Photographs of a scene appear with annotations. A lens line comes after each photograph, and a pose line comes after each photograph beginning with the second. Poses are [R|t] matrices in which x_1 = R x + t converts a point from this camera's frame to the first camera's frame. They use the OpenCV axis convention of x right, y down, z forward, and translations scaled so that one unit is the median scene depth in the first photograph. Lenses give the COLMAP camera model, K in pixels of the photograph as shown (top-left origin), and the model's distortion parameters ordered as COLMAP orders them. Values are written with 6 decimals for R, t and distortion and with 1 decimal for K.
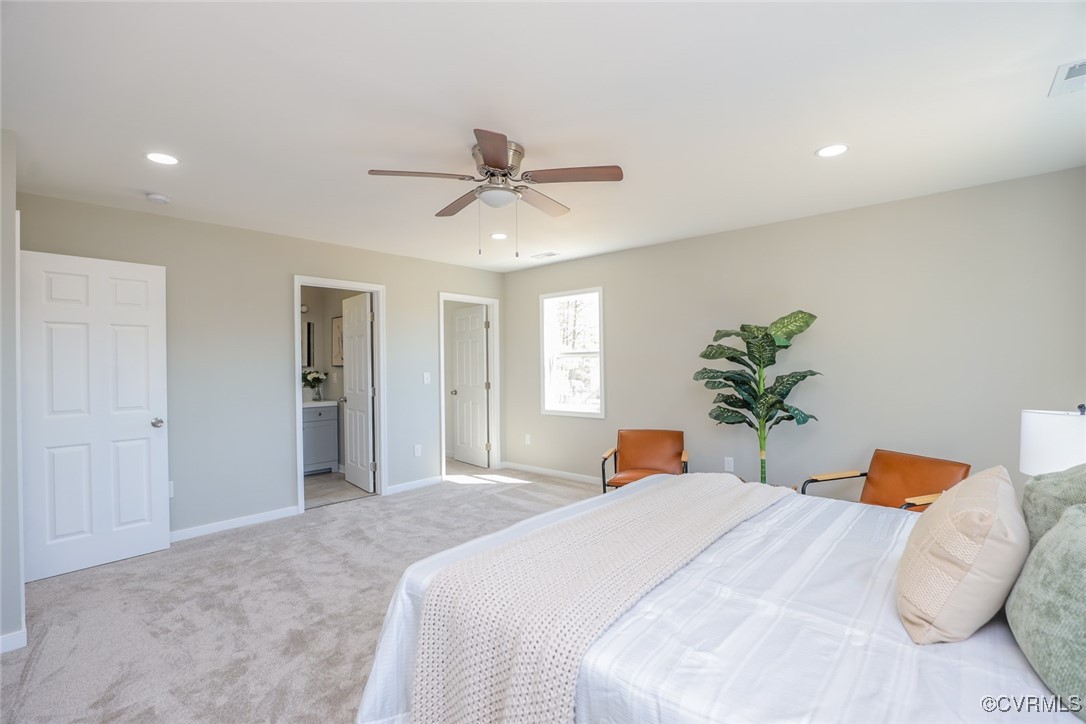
lens RADIAL K [[497.4, 0, 544.3], [0, 497.4, 363.5], [0, 0, 1]] dist [-0.035376, 0.006630]
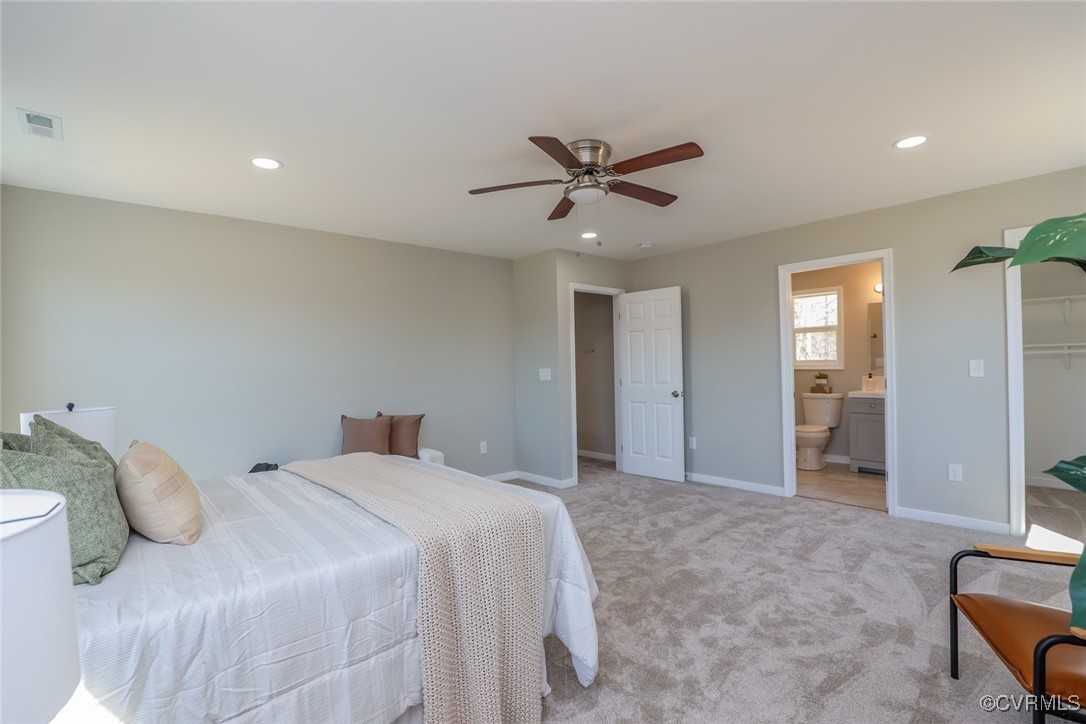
lens RADIAL K [[497.4, 0, 544.3], [0, 497.4, 363.5], [0, 0, 1]] dist [-0.035376, 0.006630]
pose [[-0.109041, 0.015879, -0.993910, 0.677129], [0.024558, 0.999610, 0.013276, 0.000332], [0.993734, -0.022961, -0.109388, 0.719082]]
